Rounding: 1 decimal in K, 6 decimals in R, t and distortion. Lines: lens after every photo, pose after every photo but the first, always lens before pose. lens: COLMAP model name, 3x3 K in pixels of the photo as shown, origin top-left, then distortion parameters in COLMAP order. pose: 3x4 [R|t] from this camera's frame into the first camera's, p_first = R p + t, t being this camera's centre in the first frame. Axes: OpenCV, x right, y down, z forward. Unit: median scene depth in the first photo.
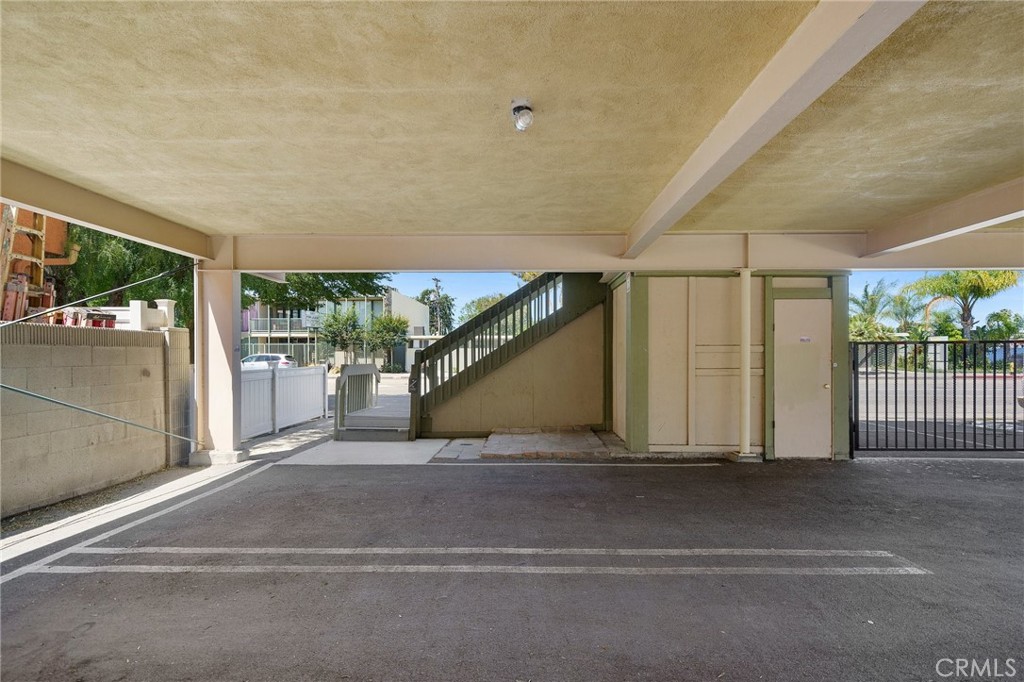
lens RADIAL K [[515.7, 0, 506.8], [0, 515.7, 351.0], [0, 0, 1]] dist [0.012619, 0.001009]
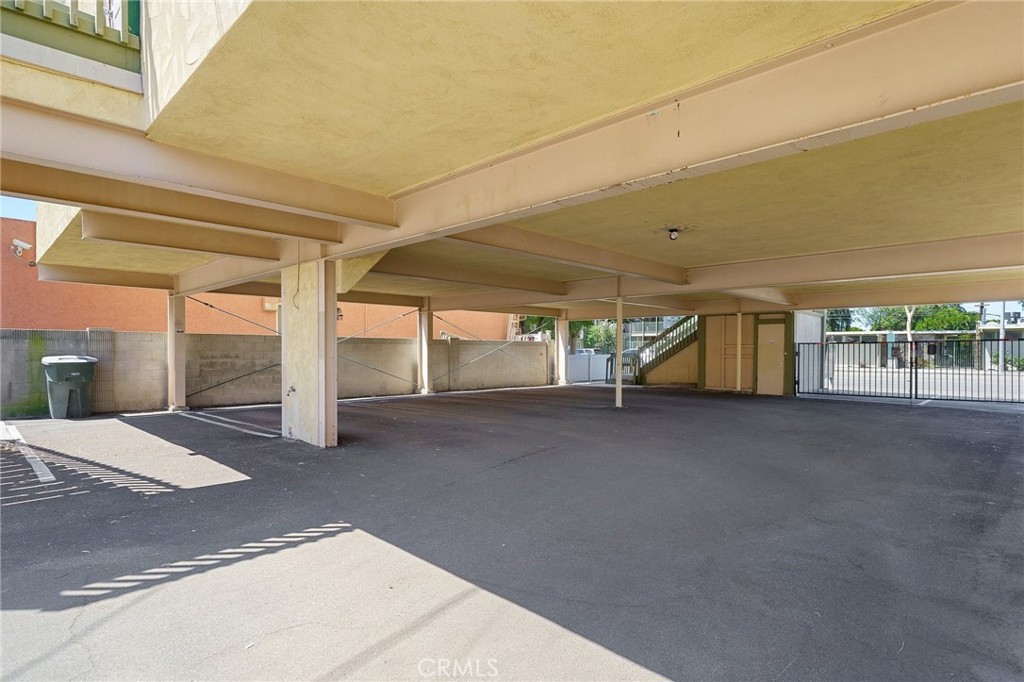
lens RADIAL K [[515.7, 0, 513.9], [0, 515.7, 346.8], [0, 0, 1]] dist [0.012619, 0.001009]
pose [[0.734147, -0.001259, -0.678989, 1.300478], [0.002397, 0.999997, 0.000737, -0.006486], [0.678986, -0.002169, 0.734148, -1.416032]]
